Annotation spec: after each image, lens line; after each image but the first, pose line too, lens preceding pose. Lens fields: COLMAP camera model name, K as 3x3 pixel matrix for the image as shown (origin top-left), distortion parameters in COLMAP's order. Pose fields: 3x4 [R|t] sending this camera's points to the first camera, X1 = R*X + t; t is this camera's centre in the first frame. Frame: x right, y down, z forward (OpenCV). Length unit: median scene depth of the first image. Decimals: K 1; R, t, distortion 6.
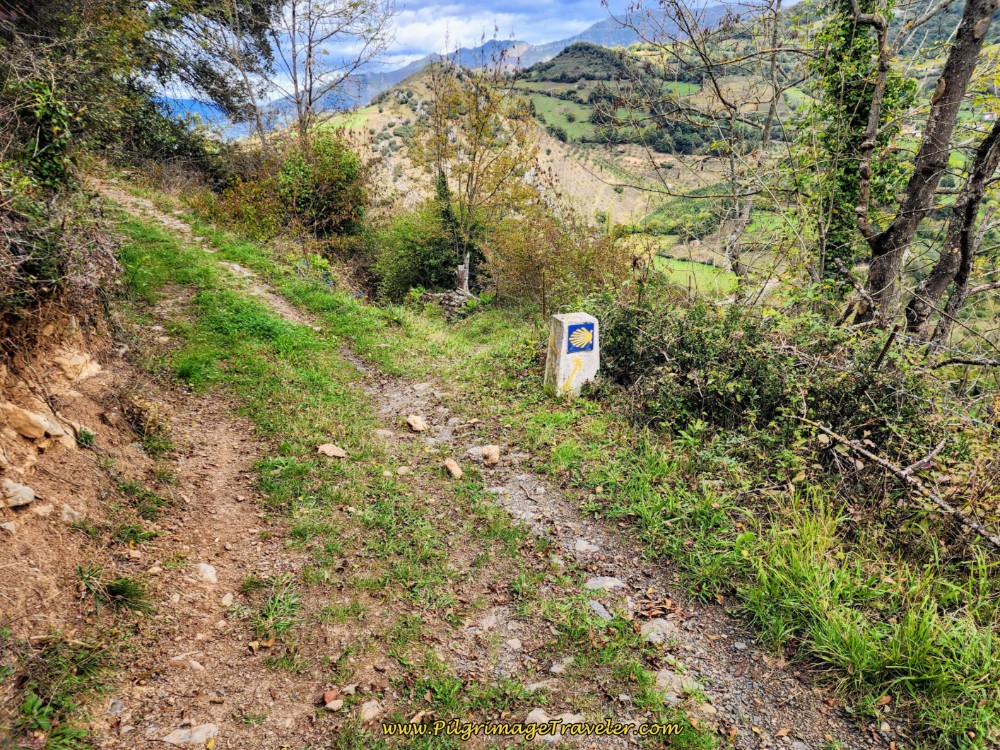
lens RADIAL K [[669.2, 0, 503.0], [0, 669.2, 376.7], [0, 0, 1]] dist [0.024944, 0.000067]
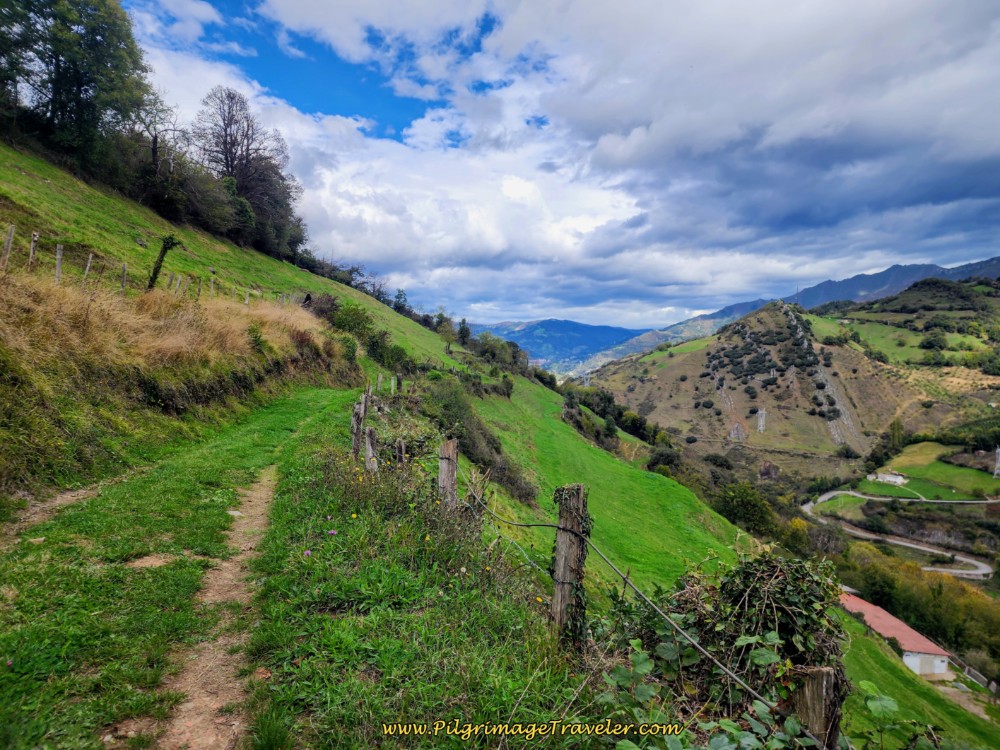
lens RADIAL K [[669.2, 0, 504.6], [0, 669.2, 373.8], [0, 0, 1]] dist [0.024944, 0.000067]
pose [[0.845608, 0.027342, -0.533104, 0.148382], [-0.190414, 0.948439, -0.253390, 0.072660], [0.498688, 0.315779, 0.807214, -0.219063]]
